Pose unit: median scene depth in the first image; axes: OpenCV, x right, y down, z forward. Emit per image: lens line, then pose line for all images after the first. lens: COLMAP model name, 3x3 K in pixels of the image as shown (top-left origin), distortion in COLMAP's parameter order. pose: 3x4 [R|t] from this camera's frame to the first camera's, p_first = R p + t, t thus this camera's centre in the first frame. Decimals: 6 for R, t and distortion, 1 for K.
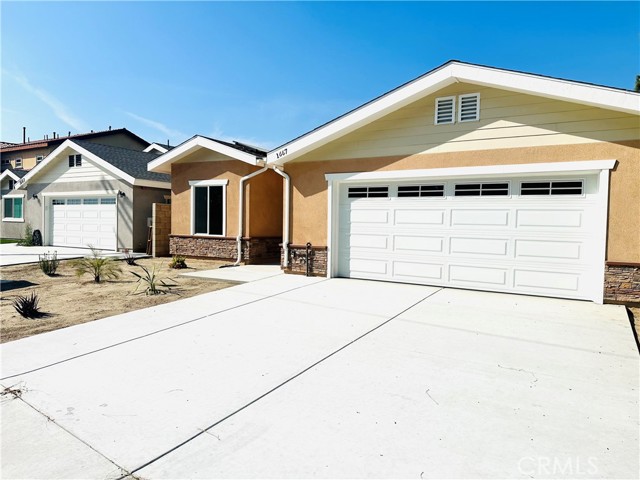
lens RADIAL K [[450.1, 0, 320.0], [0, 450.1, 240.0], [0, 0, 1]] dist [0.101797, -0.141920]
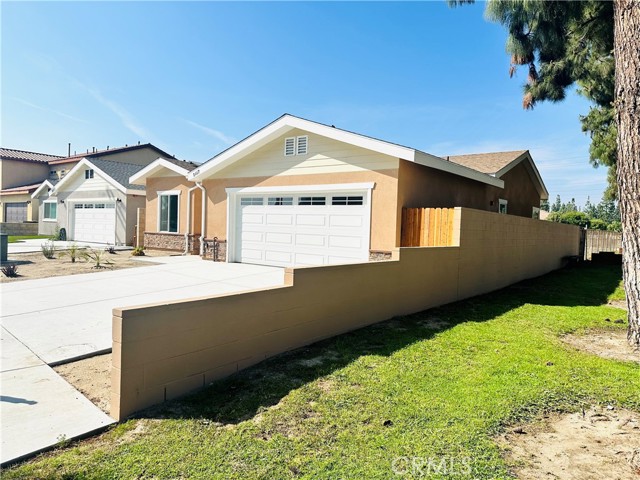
lens RADIAL K [[450.1, 0, 320.0], [0, 450.1, 240.0], [0, 0, 1]] dist [0.101797, -0.141920]
pose [[0.993776, 0.017913, -0.109950, 0.355712], [-0.019461, 0.999726, -0.013025, 0.021123], [0.109687, 0.015084, 0.993852, -0.279719]]
